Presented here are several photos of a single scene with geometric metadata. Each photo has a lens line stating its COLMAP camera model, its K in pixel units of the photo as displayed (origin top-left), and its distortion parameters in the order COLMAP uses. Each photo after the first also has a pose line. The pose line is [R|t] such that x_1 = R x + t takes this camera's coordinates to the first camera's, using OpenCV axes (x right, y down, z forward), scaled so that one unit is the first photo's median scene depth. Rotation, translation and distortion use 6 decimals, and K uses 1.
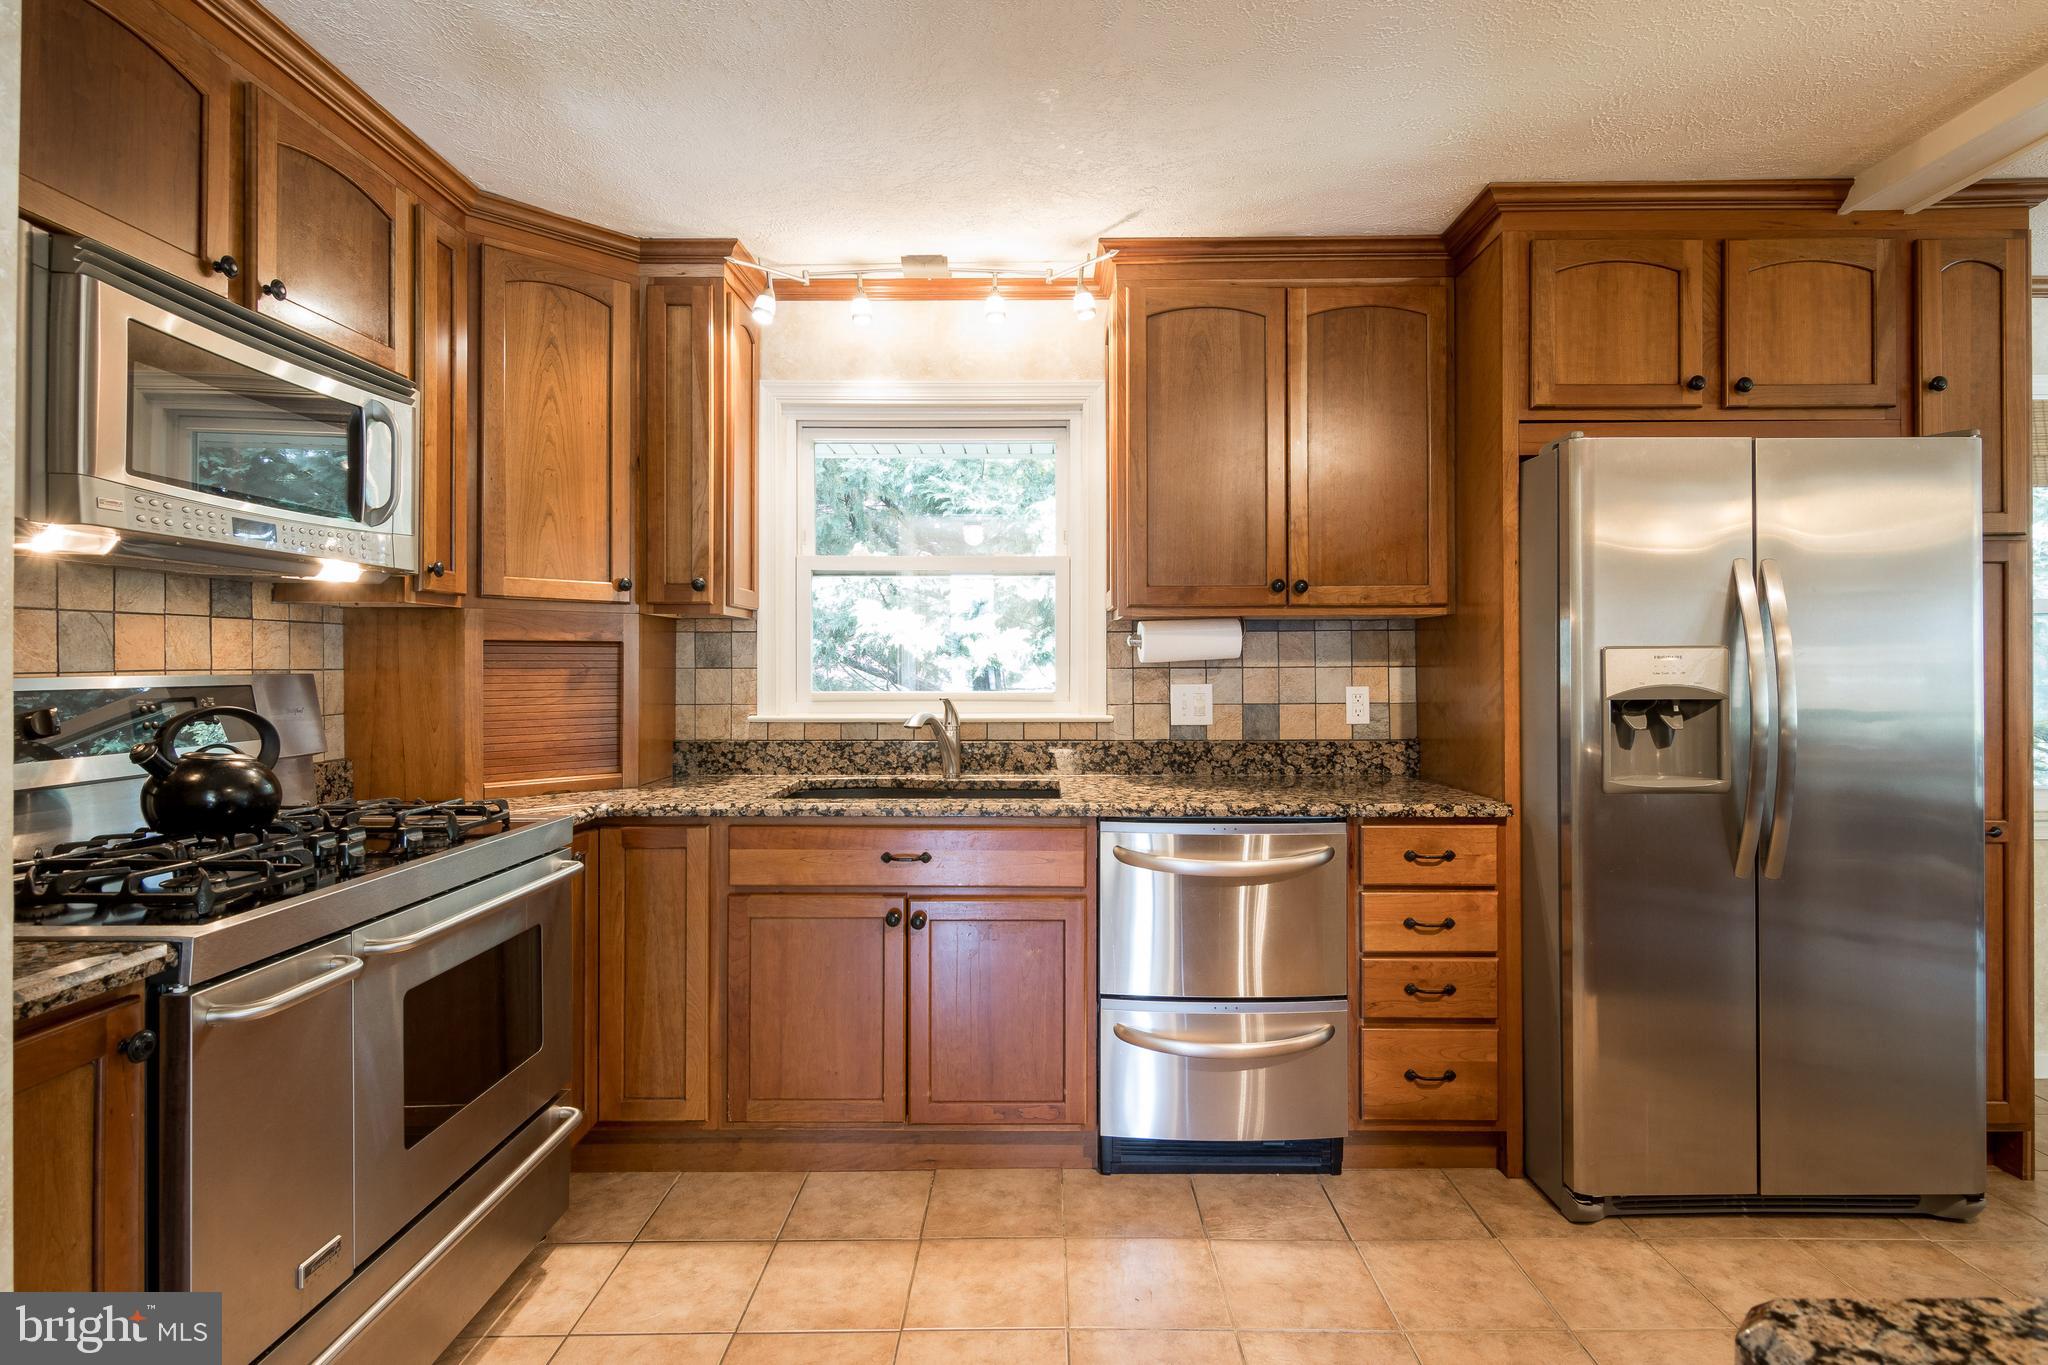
lens RADIAL K [[1036.6, 0, 1034.2], [0, 1036.6, 660.9], [0, 0, 1]] dist [0.027171, -0.017585]
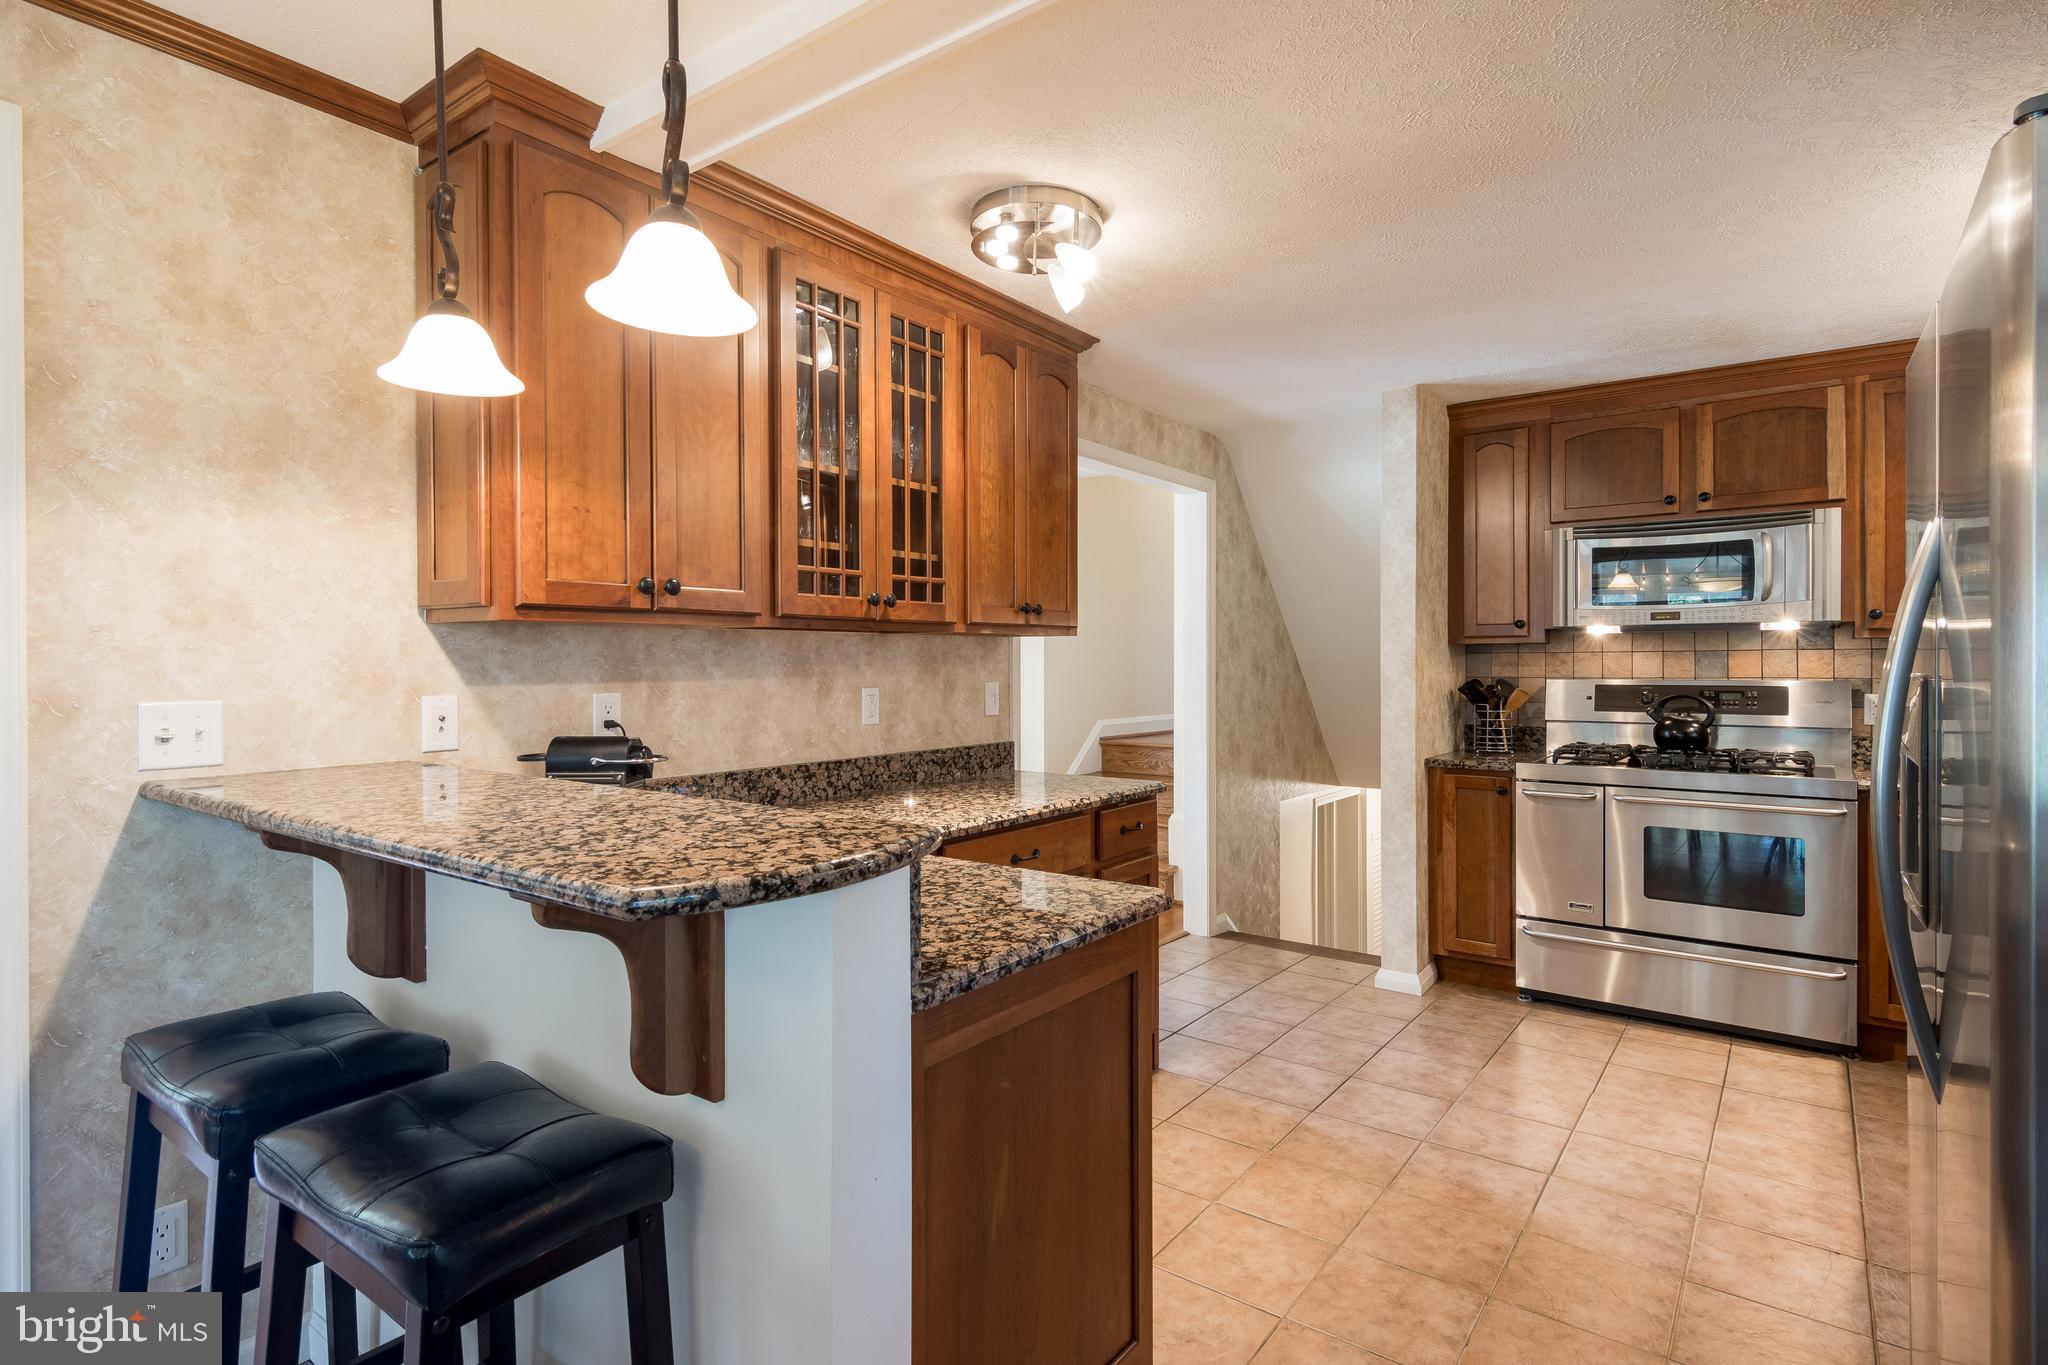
lens RADIAL K [[1013.8, 0, 1051.9], [0, 1013.8, 666.7], [0, 0, 1]] dist [0.024281, -0.016371]
pose [[-0.582950, 0.005879, -0.812486, 1.166487], [0.005237, 0.999980, 0.003478, -0.019346], [0.812491, -0.002228, -0.582970, 0.774352]]
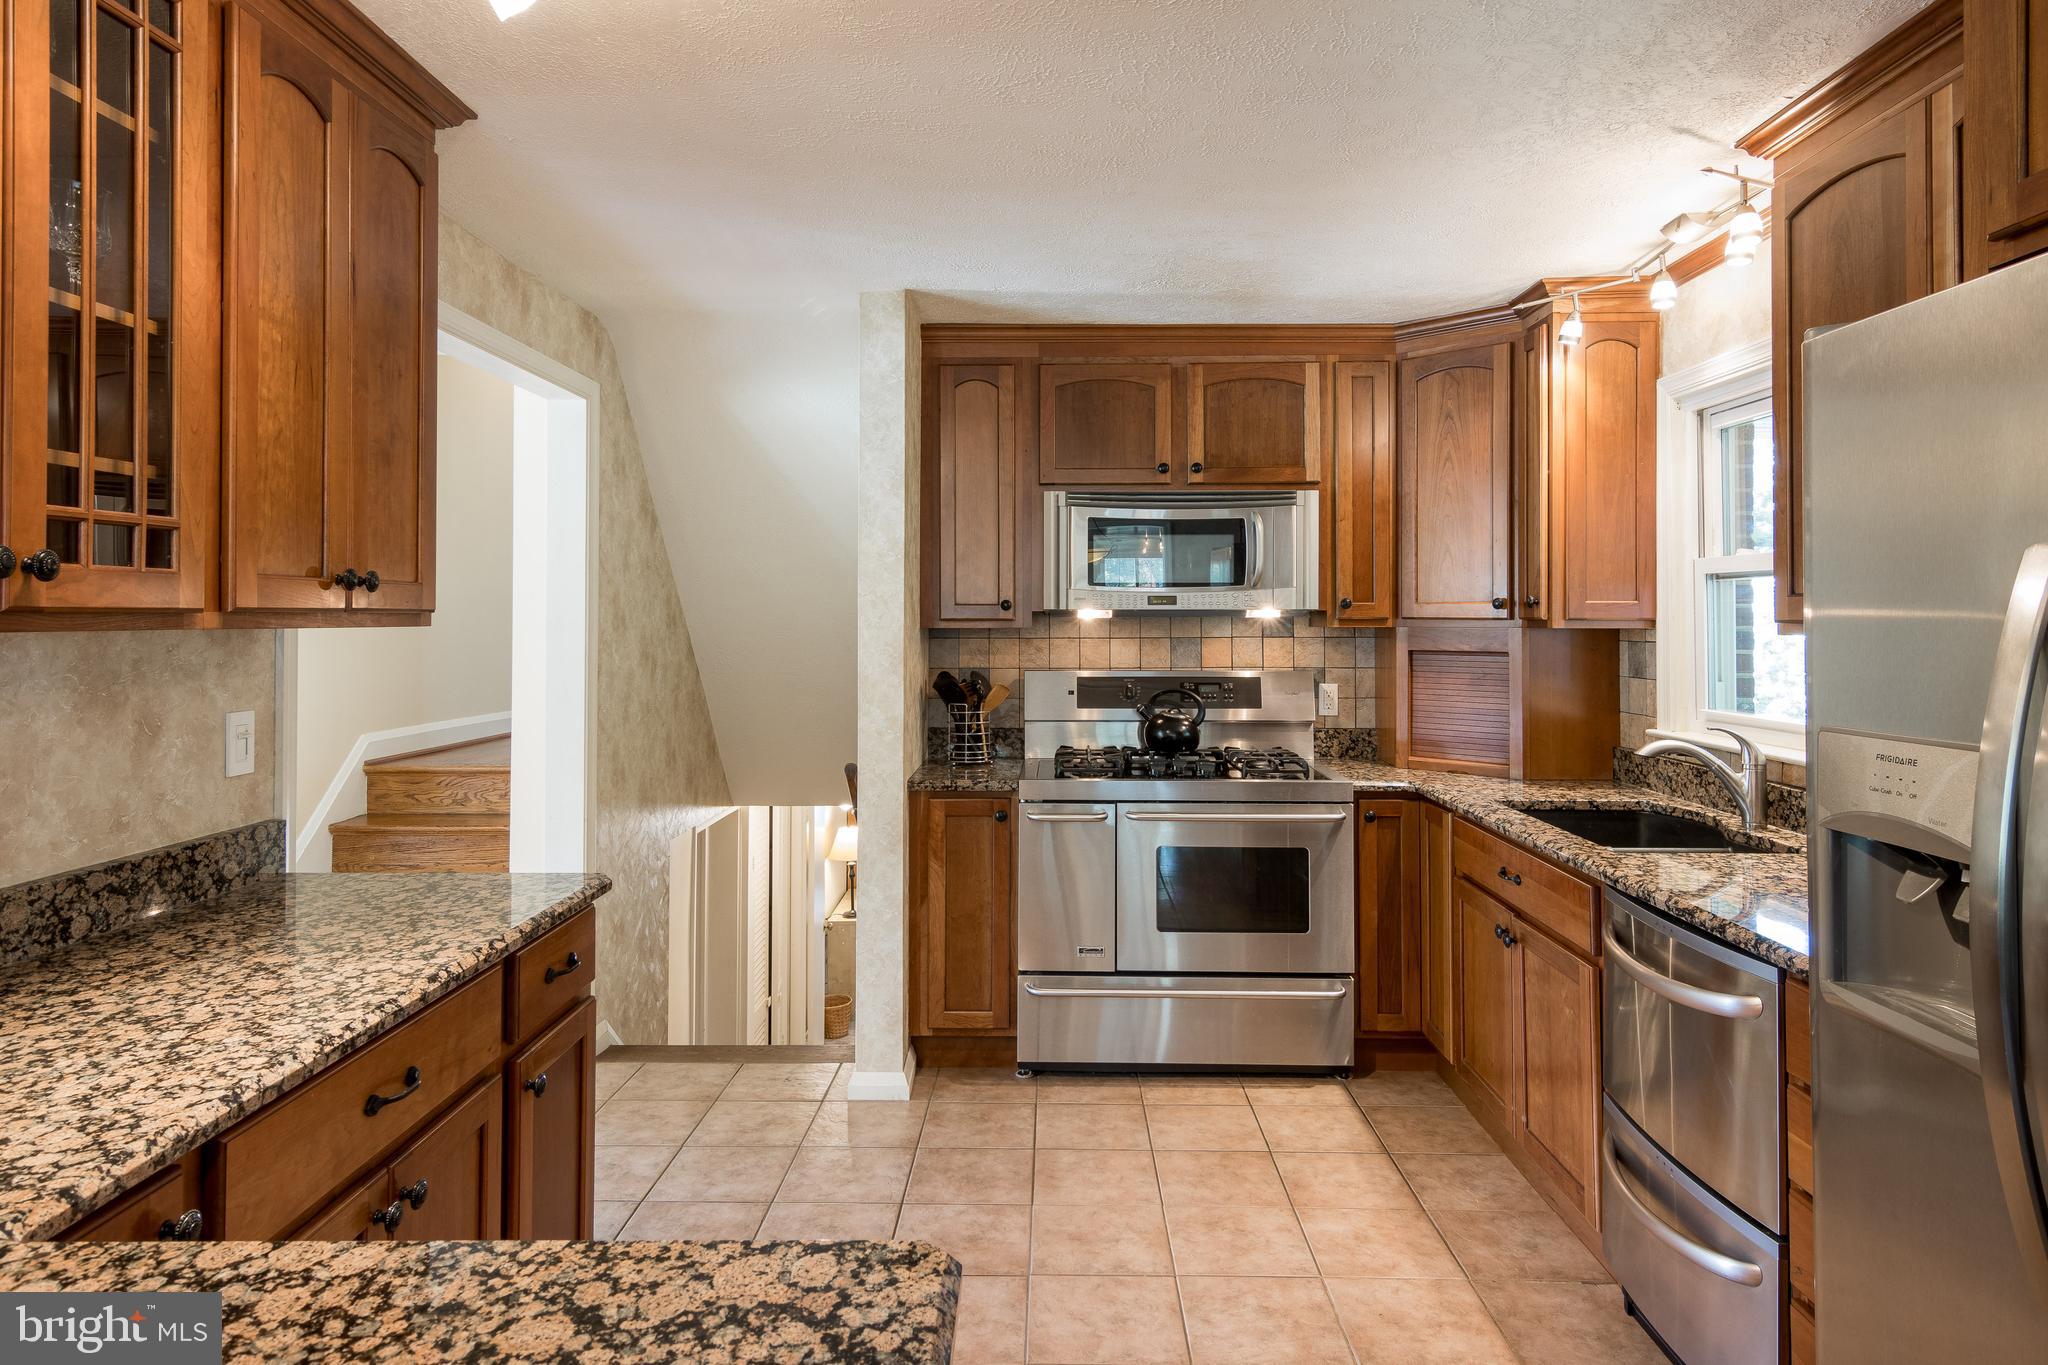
lens RADIAL K [[1188.3, 0, 1038.7], [0, 1188.3, 609.1], [0, 0, 1]] dist [0.029261, -0.015894]
pose [[-0.005561, -0.008964, -0.999944, 0.963438], [0.001249, 0.999959, -0.008971, -0.056535], [0.999984, -0.001299, -0.005549, 0.498967]]
